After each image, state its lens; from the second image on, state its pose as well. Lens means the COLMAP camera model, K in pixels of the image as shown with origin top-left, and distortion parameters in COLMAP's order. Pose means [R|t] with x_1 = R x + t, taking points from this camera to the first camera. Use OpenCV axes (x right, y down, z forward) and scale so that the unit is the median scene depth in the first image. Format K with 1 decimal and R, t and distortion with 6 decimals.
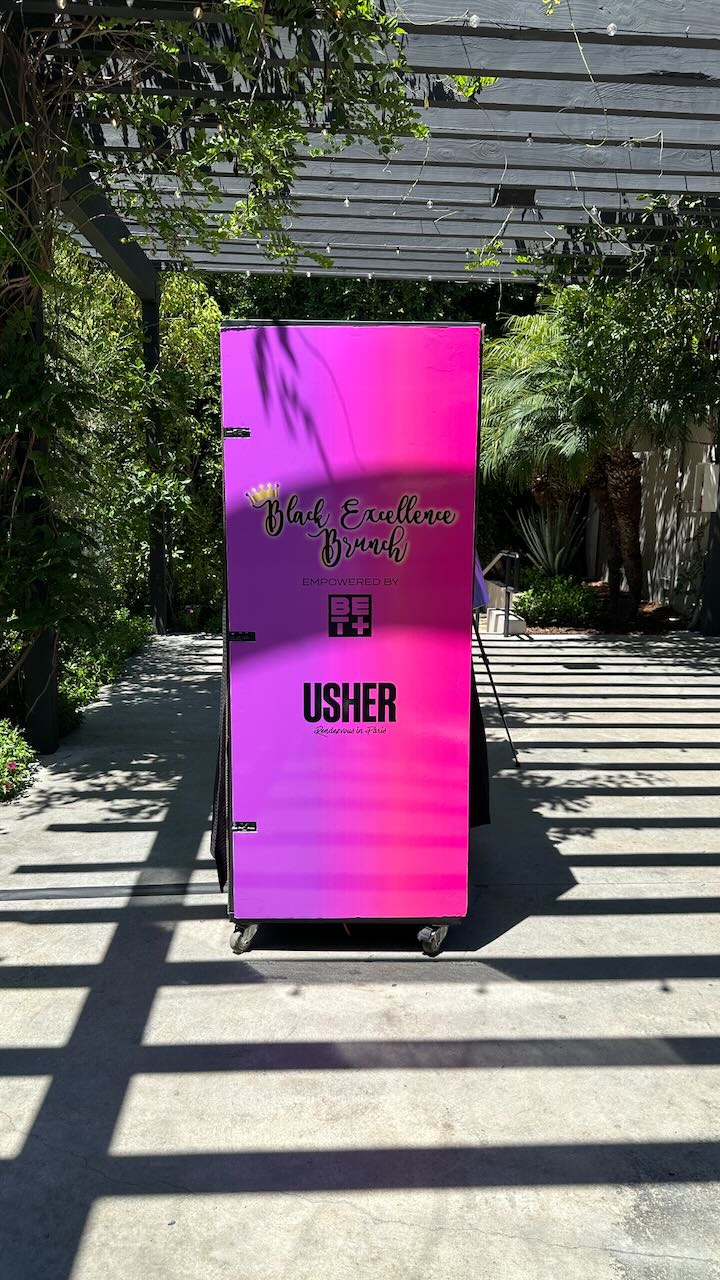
lens RADIAL K [[895.9, 0, 366.6], [0, 895.9, 636.6], [0, 0, 1]] dist [0.142590, -0.251728]
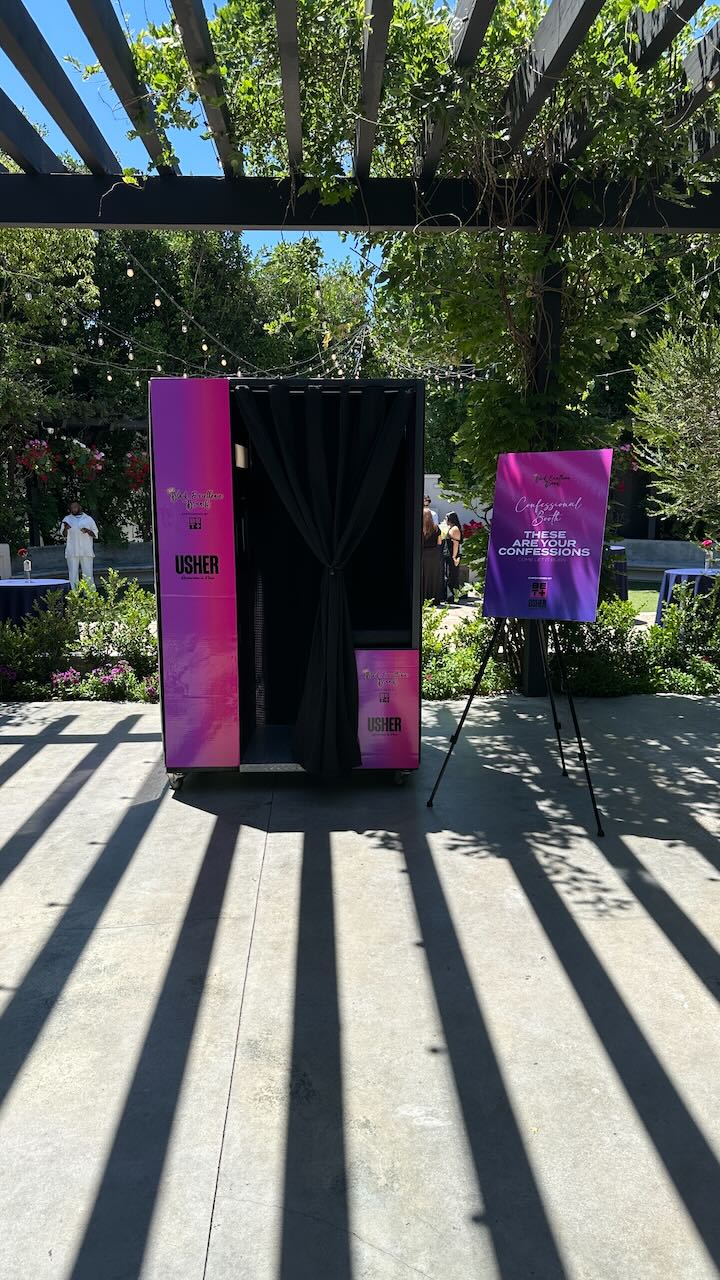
lens RADIAL K [[895.9, 0, 366.6], [0, 895.9, 636.6], [0, 0, 1]] dist [0.142590, -0.251728]
pose [[0.002001, 0.151150, -0.988509, 1.014405], [-0.170648, 0.974063, 0.148595, -0.118640], [0.985330, 0.168390, 0.027743, 0.816219]]
